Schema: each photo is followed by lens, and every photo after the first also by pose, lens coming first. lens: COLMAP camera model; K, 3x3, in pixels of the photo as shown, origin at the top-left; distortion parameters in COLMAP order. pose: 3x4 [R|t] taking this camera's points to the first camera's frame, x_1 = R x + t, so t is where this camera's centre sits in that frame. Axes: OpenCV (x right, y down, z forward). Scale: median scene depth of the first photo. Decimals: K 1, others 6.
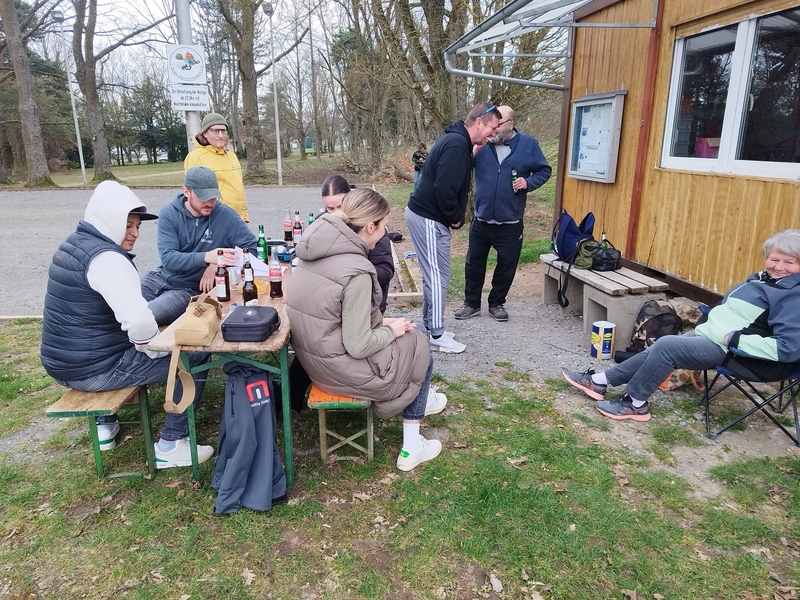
lens RADIAL K [[575.4, 0, 400.0], [0, 575.4, 300.0], [0, 0, 1]] dist [0.053570, -0.048650]
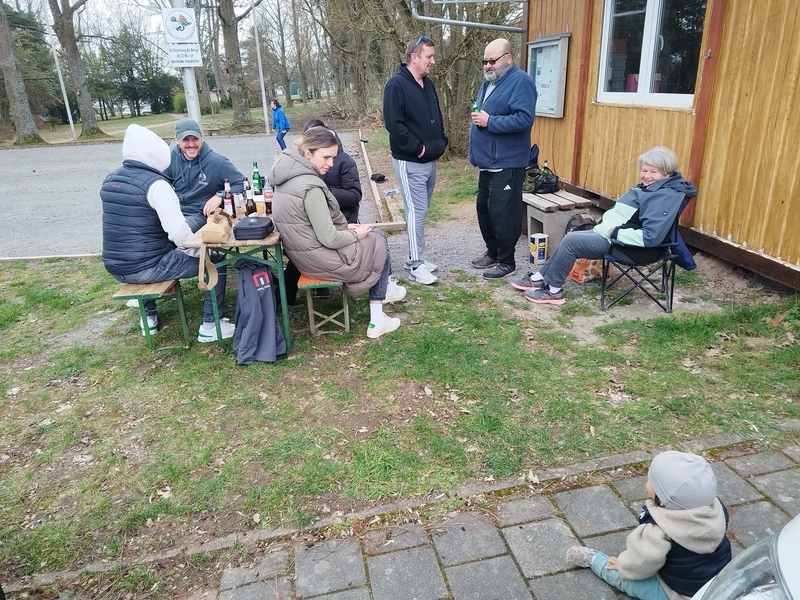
lens RADIAL K [[575.4, 0, 400.0], [0, 575.4, 300.0], [0, 0, 1]] dist [0.053570, -0.048650]
pose [[0.999177, -0.040287, 0.004788, 0.058983], [0.039693, 0.995151, 0.089998, 0.071018], [-0.008391, -0.089734, 0.995930, -0.292834]]
